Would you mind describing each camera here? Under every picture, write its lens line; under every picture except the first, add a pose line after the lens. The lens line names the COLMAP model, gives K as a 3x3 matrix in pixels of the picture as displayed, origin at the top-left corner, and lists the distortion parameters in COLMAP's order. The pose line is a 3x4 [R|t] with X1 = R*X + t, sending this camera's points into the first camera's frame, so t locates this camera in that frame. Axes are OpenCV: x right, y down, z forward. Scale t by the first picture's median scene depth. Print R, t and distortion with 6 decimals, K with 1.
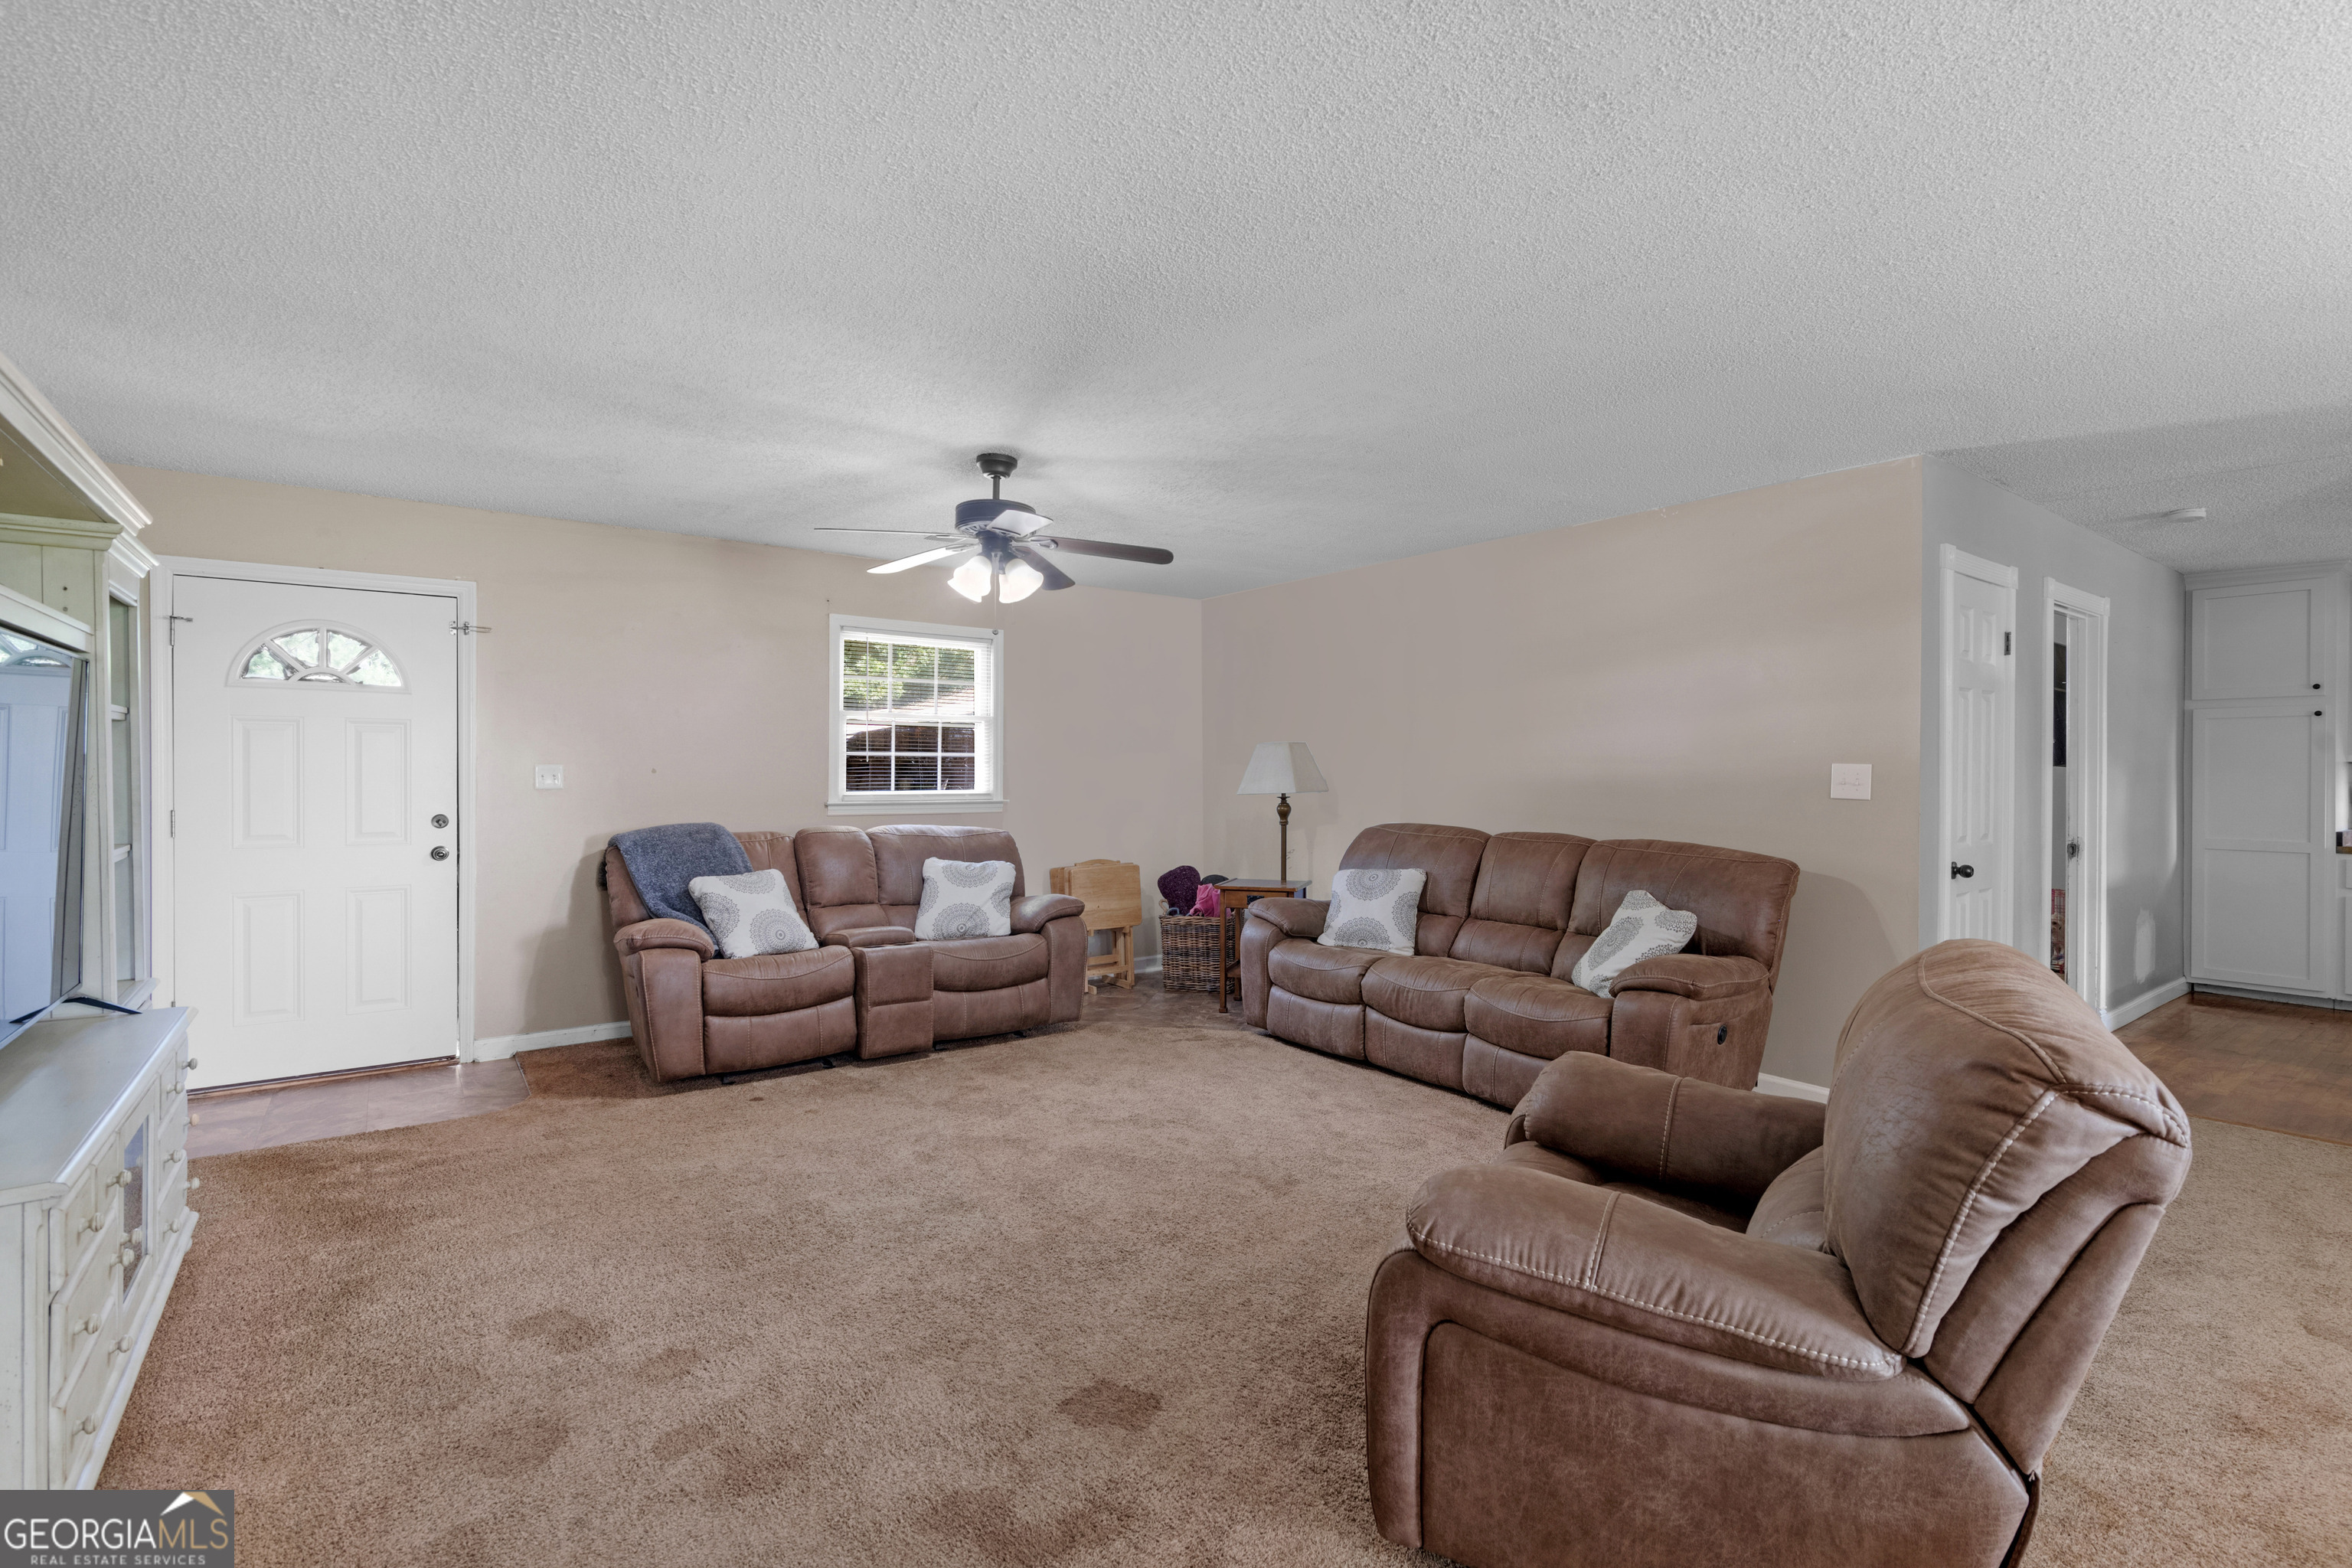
lens RADIAL K [[1085.9, 0, 1176.0], [0, 1085.9, 784.0], [0, 0, 1]] dist [-0.003649, -0.000579]
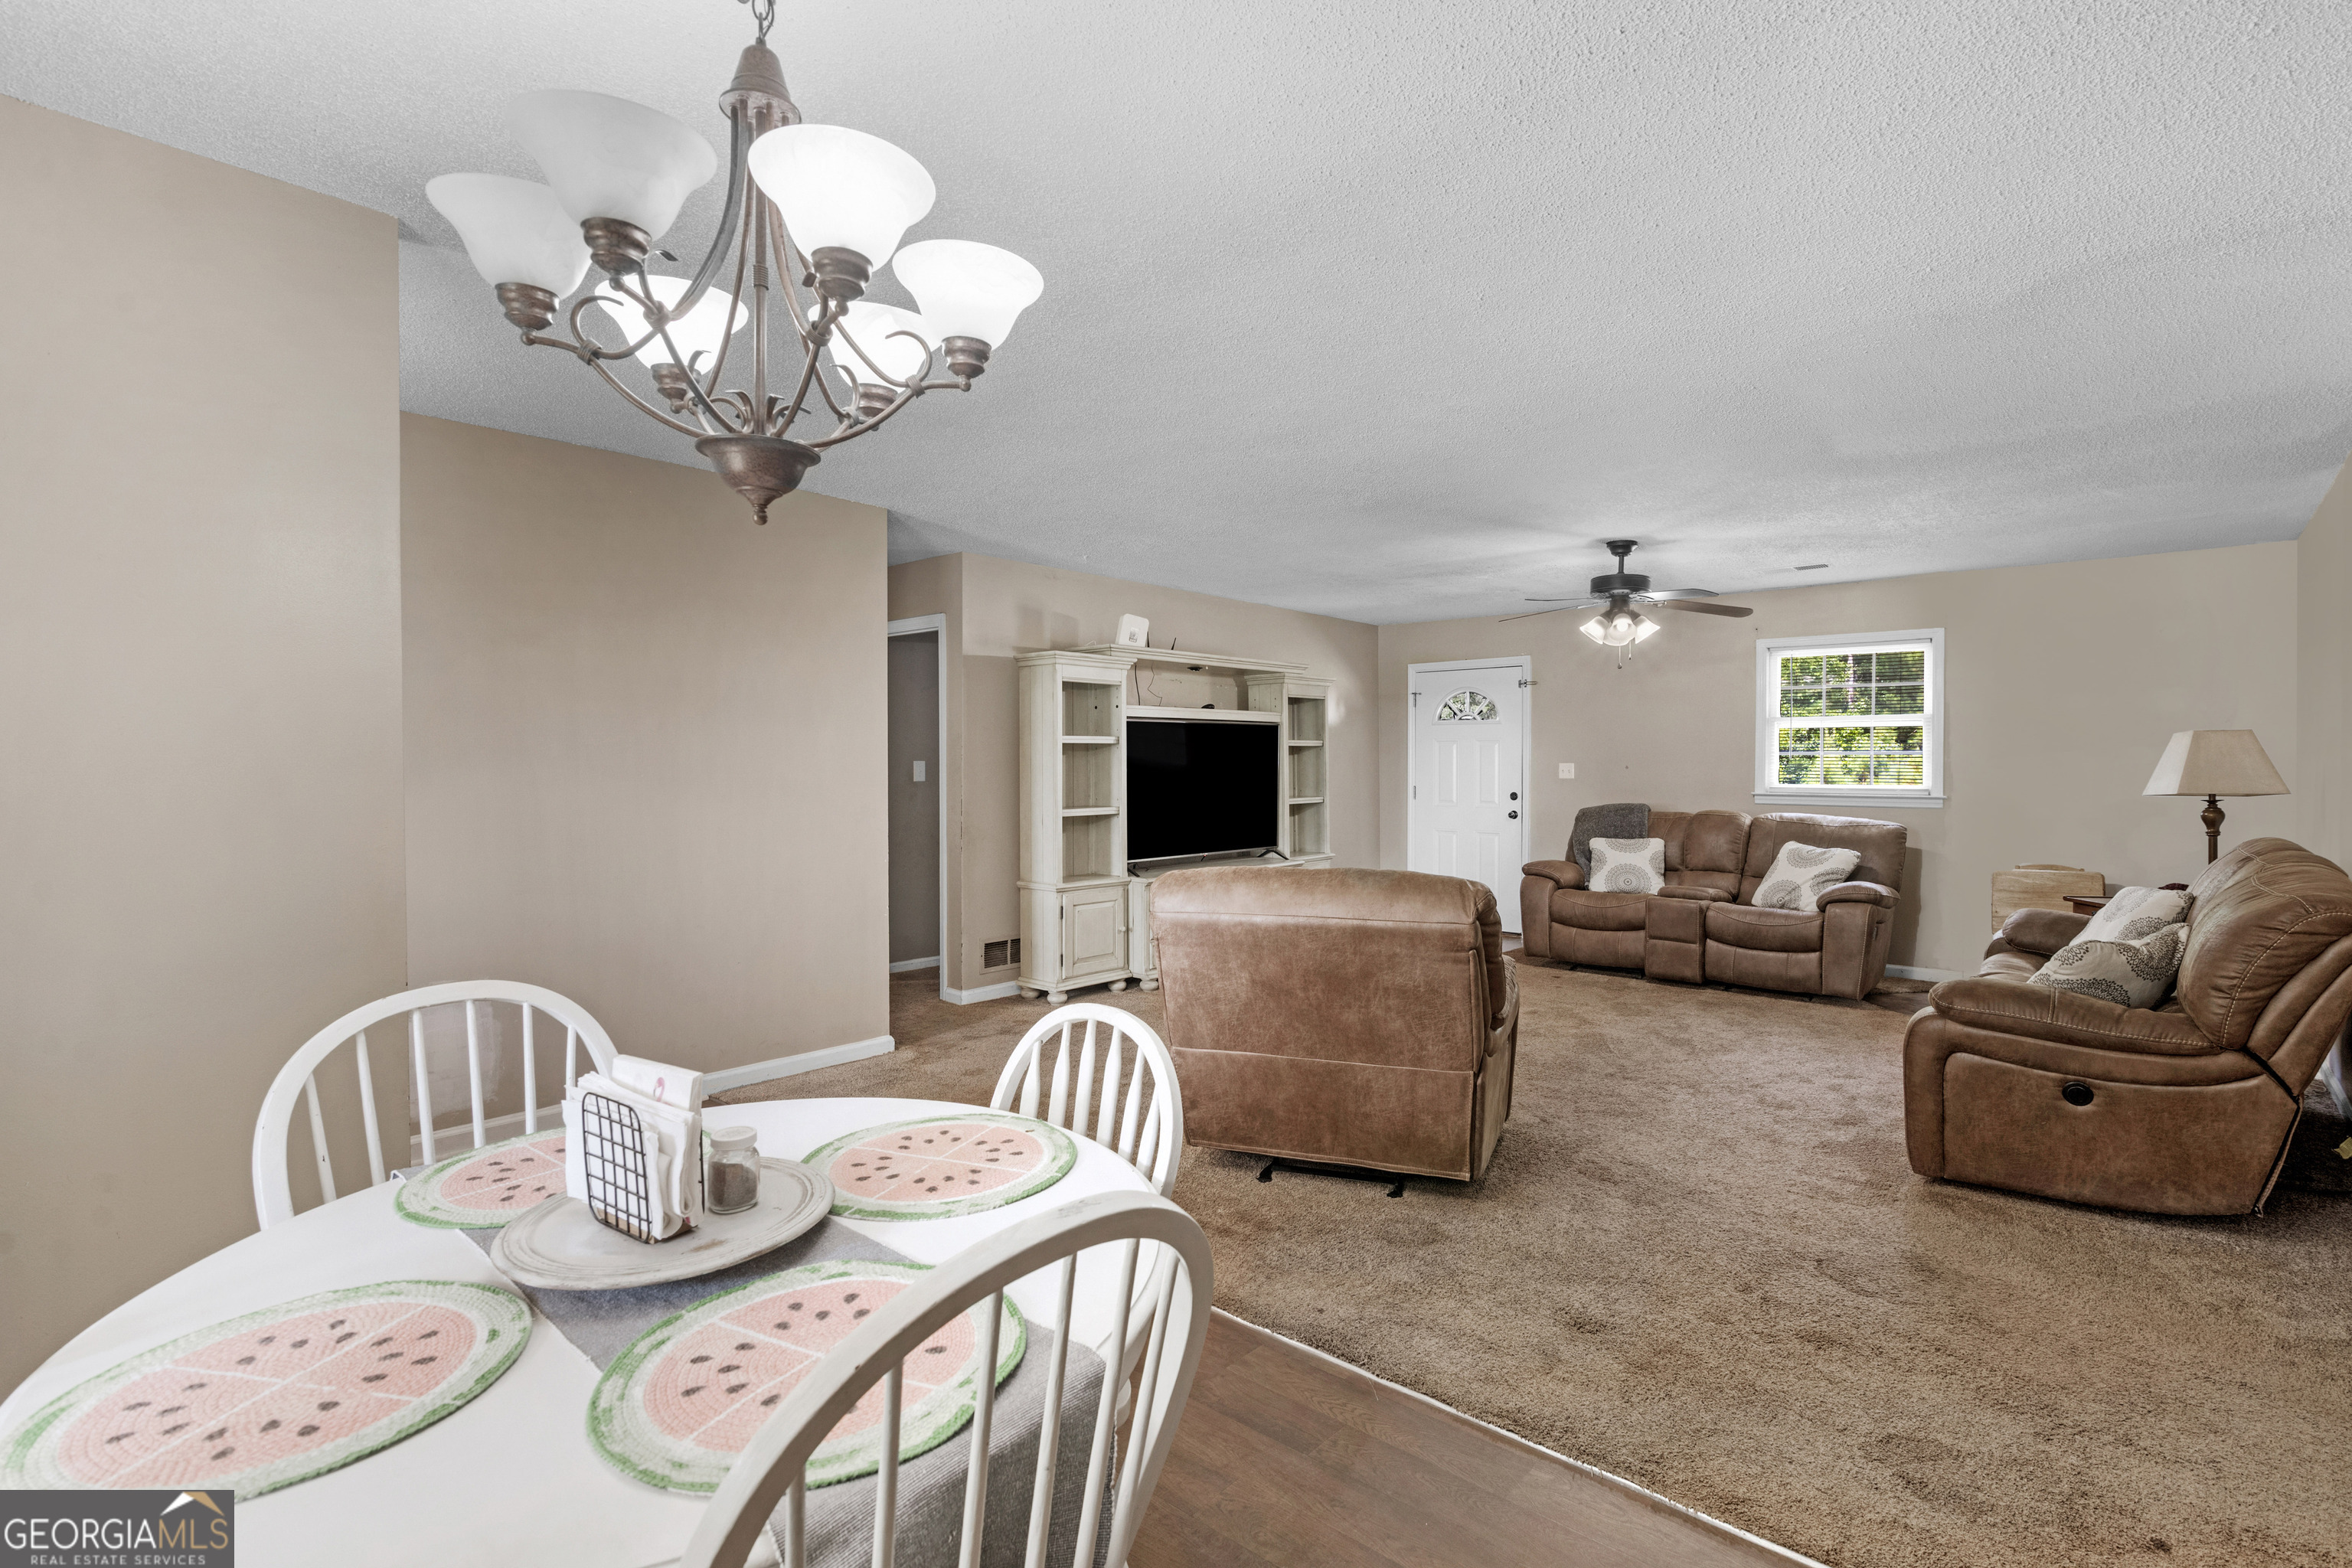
lens RADIAL K [[1085.9, 0, 1176.0], [0, 1085.9, 784.0], [0, 0, 1]] dist [-0.003649, -0.000579]
pose [[0.181590, 0.014604, -0.983266, 0.977509], [-0.011350, 0.999854, 0.012754, -0.001365], [0.983309, 0.008844, 0.181729, 0.162298]]
